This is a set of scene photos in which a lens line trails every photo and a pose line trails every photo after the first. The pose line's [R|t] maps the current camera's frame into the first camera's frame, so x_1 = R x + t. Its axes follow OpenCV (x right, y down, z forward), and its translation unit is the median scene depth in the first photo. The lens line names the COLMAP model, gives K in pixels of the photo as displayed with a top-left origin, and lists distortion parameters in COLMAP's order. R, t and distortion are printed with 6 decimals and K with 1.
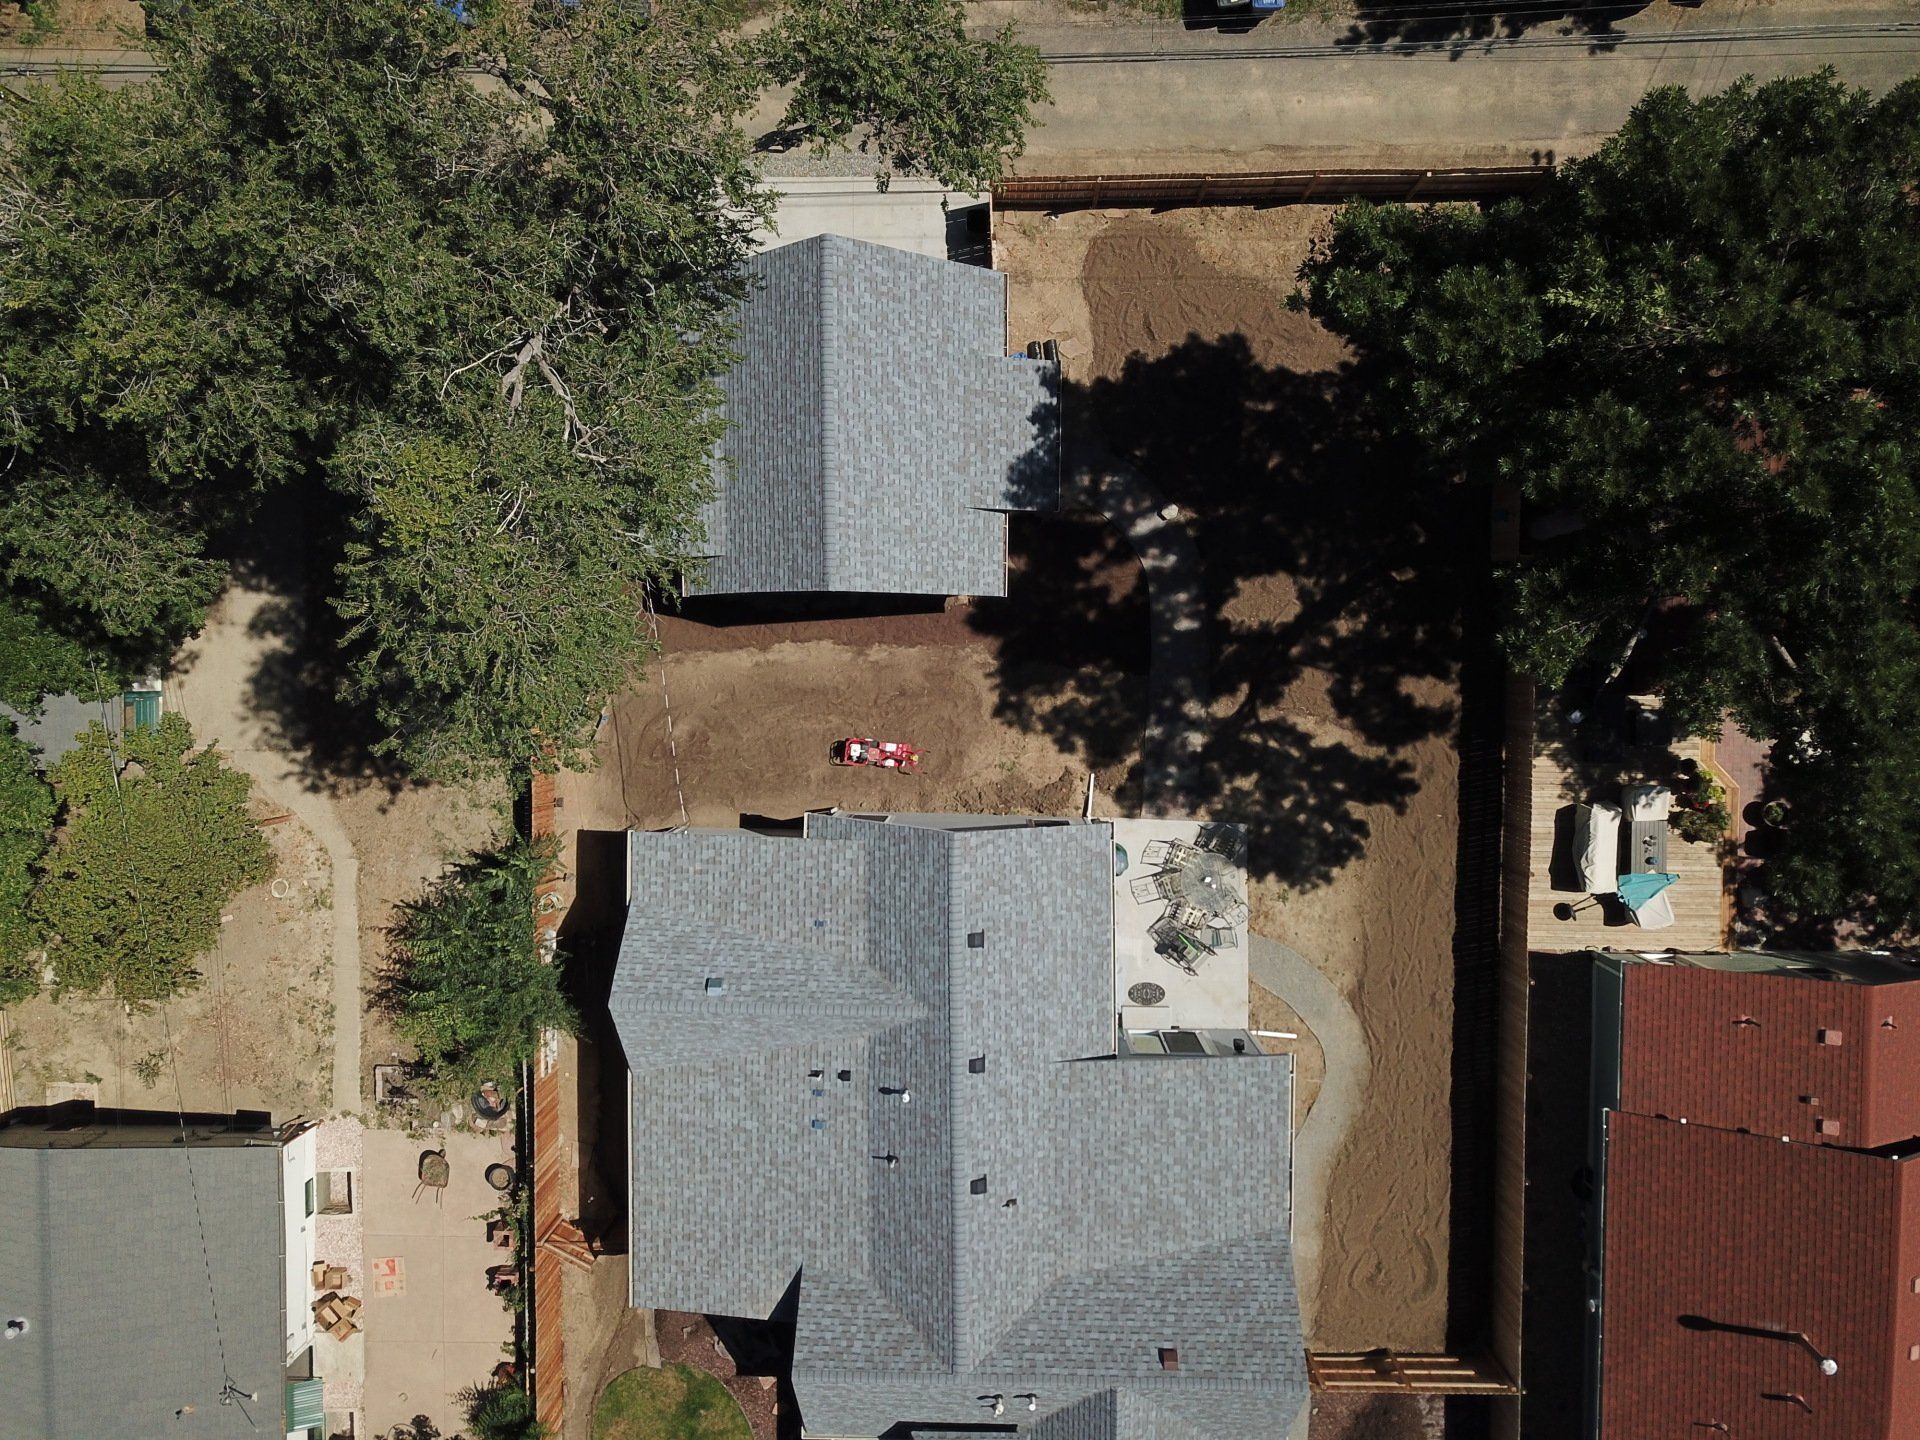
lens RADIAL K [[1472.2, 0, 934.3], [0, 1472.2, 726.9], [0, 0, 1]] dist [0.022515, -0.026876]
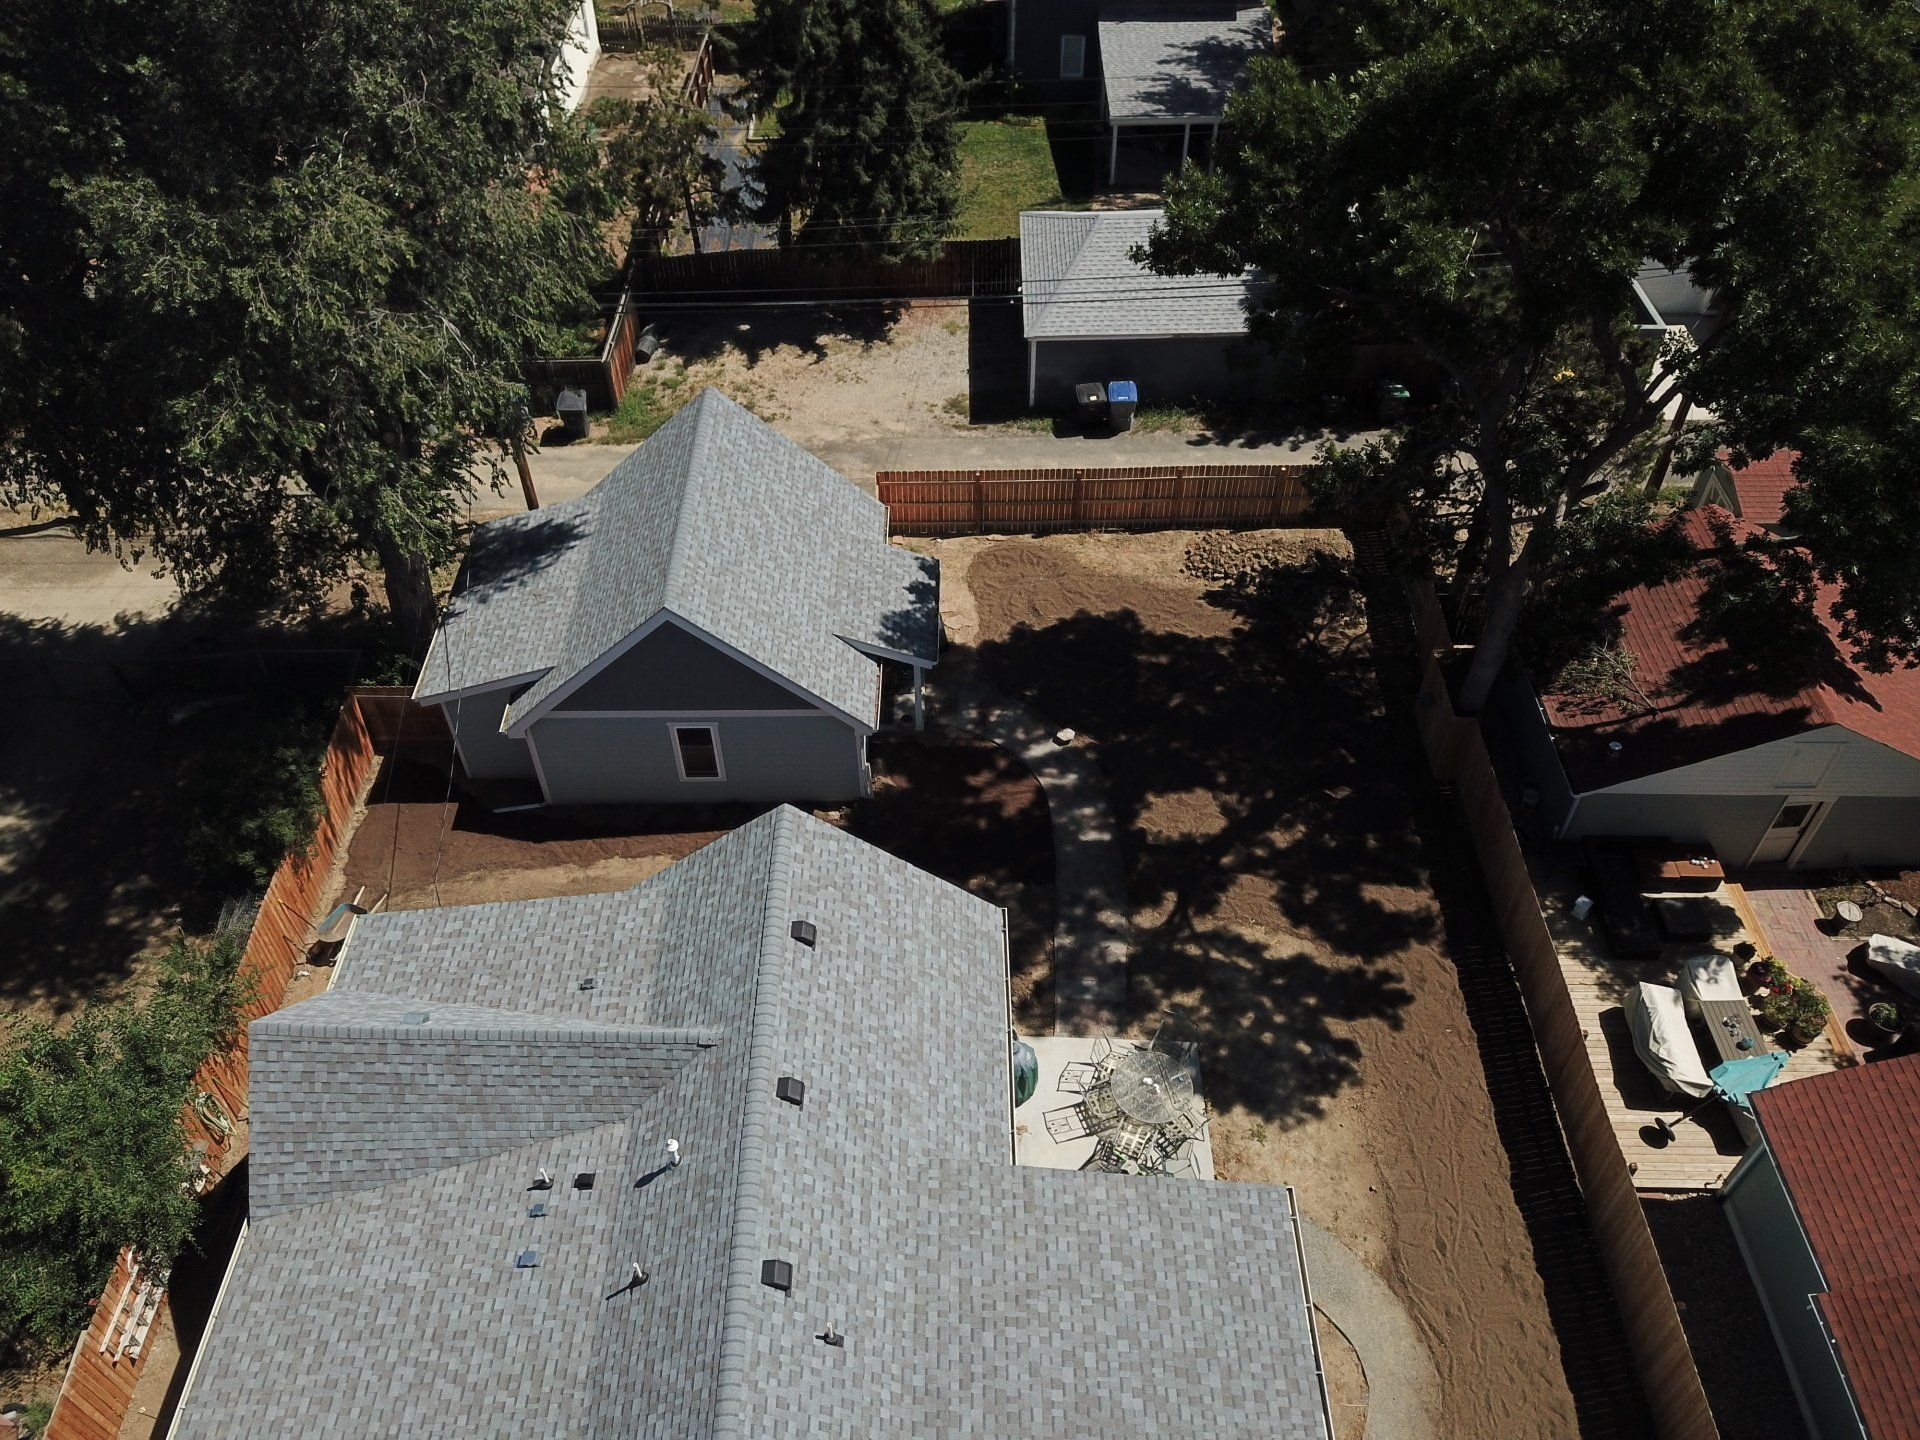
lens RADIAL K [[1471.2, 0, 936.0], [0, 1471.2, 721.5], [0, 0, 1]] dist [0.013239, -0.018436]
pose [[0.999716, 0.021750, 0.009740, 0.070942], [-0.007921, 0.688731, -0.724974, 0.499473], [-0.022476, 0.724691, 0.688707, 0.375807]]
